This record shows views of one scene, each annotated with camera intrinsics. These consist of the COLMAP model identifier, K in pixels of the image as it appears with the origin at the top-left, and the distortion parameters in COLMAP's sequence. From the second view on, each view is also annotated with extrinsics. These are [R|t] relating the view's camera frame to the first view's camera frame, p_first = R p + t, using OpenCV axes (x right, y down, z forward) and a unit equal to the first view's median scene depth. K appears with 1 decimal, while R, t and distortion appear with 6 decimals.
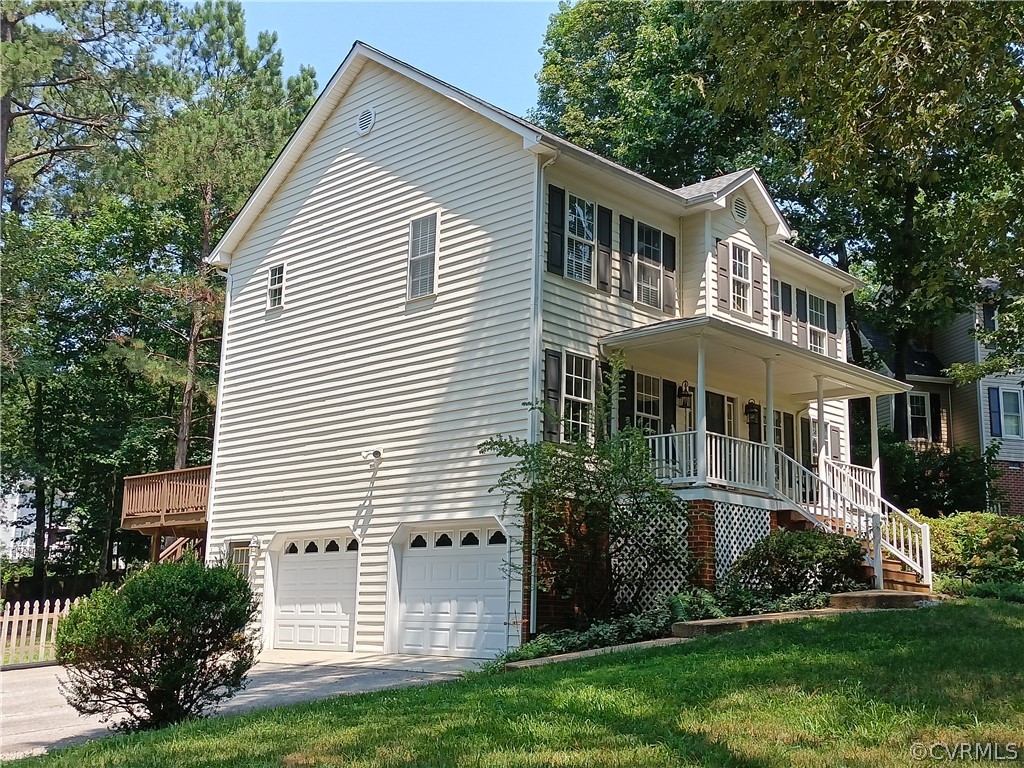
lens RADIAL K [[1157.9, 0, 512.0], [0, 1157.9, 384.0], [0, 0, 1]] dist [0.135573, 0.000720]
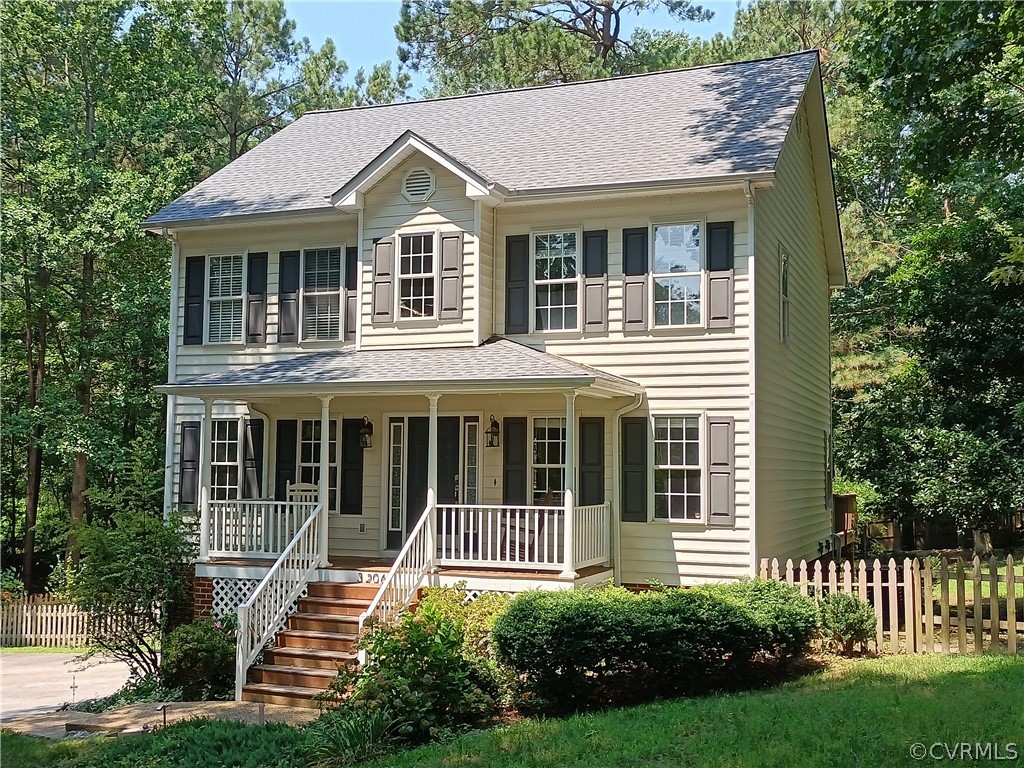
lens RADIAL K [[1157.9, 0, 512.0], [0, 1157.9, 384.0], [0, 0, 1]] dist [0.135573, 0.000720]
pose [[0.387034, -0.096639, -0.916987, 1.021318], [0.186545, 0.982134, -0.024770, 0.016031], [0.902998, -0.161472, 0.398147, 0.788099]]
